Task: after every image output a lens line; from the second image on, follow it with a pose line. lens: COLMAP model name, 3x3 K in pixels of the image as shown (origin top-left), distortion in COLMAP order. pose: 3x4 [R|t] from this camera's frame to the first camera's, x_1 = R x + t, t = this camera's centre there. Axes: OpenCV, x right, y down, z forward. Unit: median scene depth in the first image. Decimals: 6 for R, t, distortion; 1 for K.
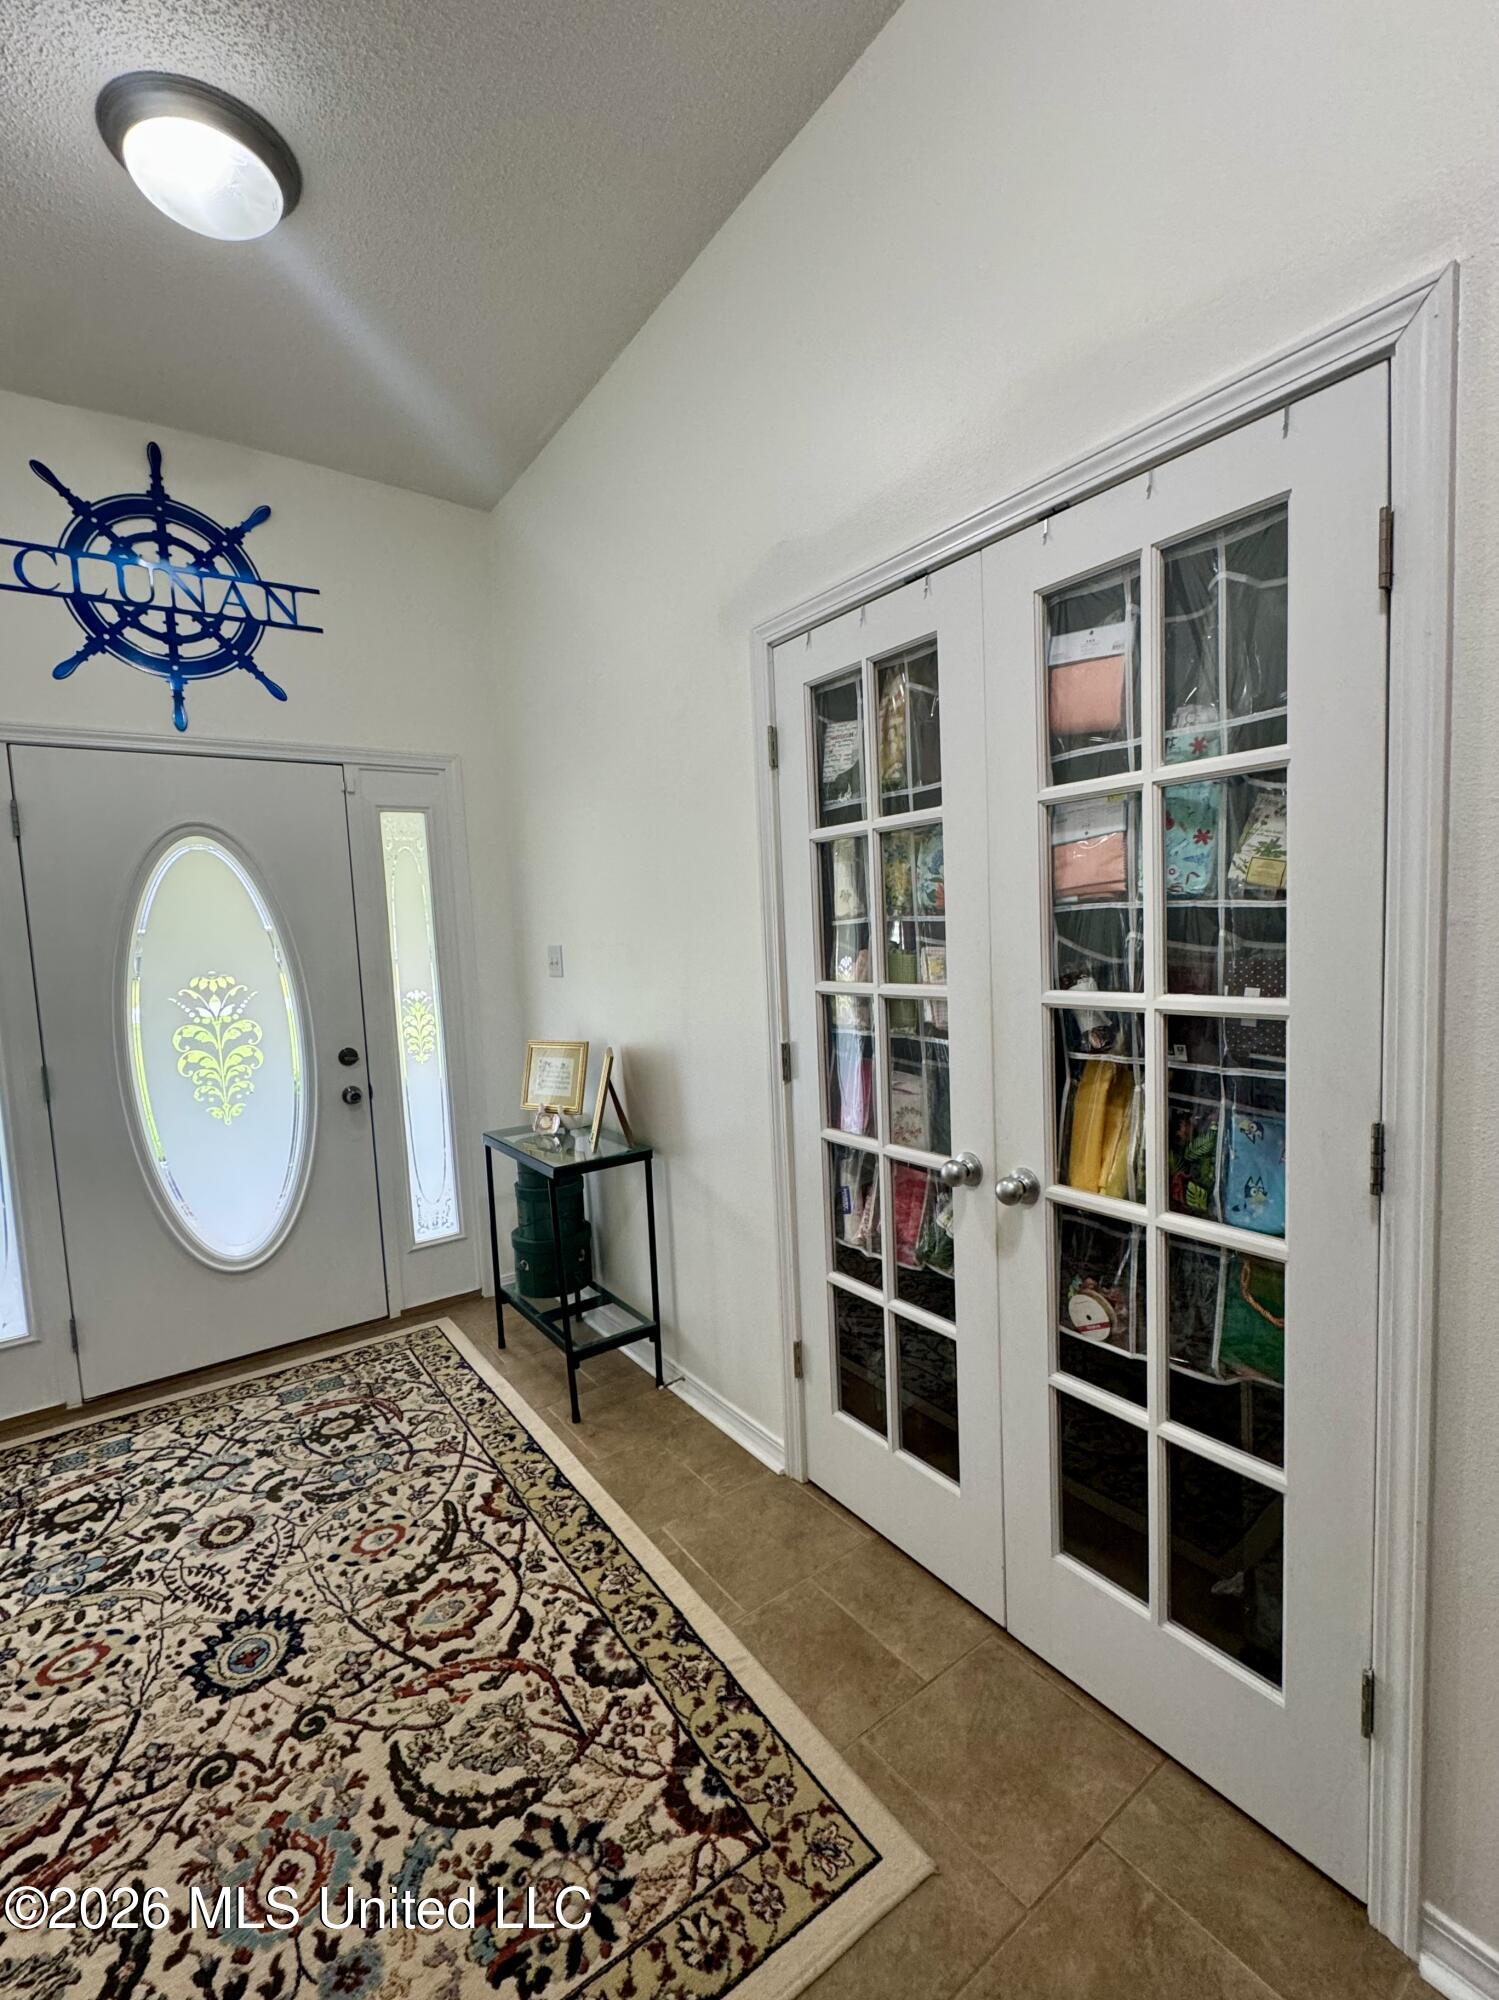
lens RADIAL K [[797.3, 0, 749.5], [0, 797.3, 1000.0], [0, 0, 1]] dist [0.000753, 0.000093]
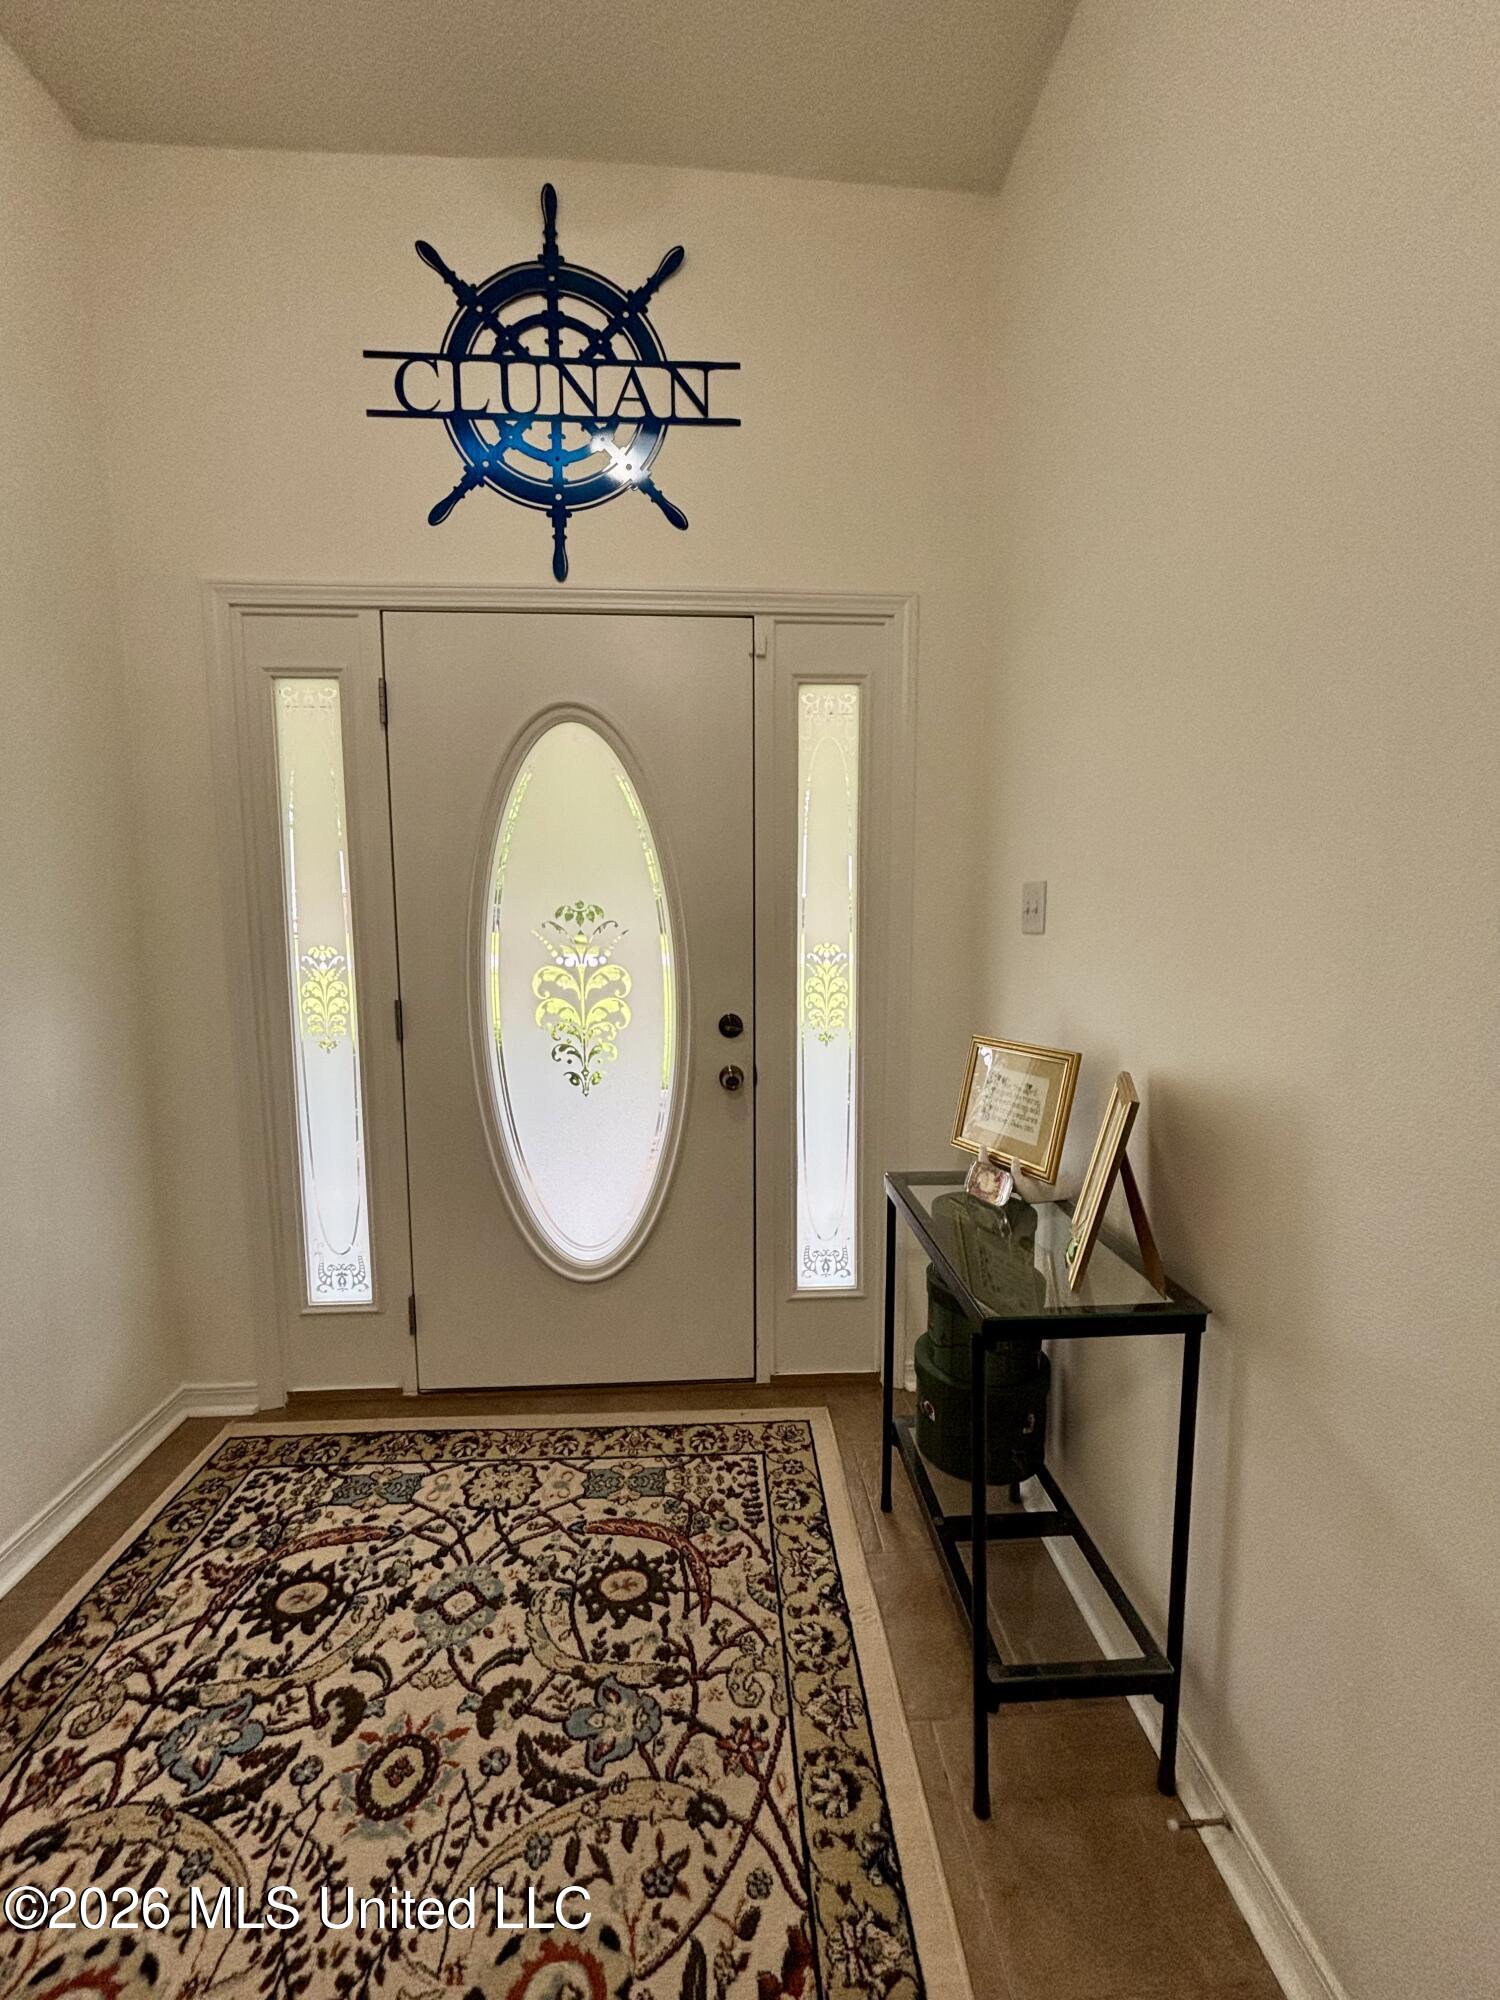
lens RADIAL K [[804.5, 0, 742.6], [0, 804.5, 996.8], [0, 0, 1]] dist [-0.000298, 0.000329]
pose [[0.829327, 0.097802, -0.550137, -0.106856], [-0.079873, 0.995202, 0.056517, 0.001479], [0.553025, -0.002930, 0.833160, 0.468439]]
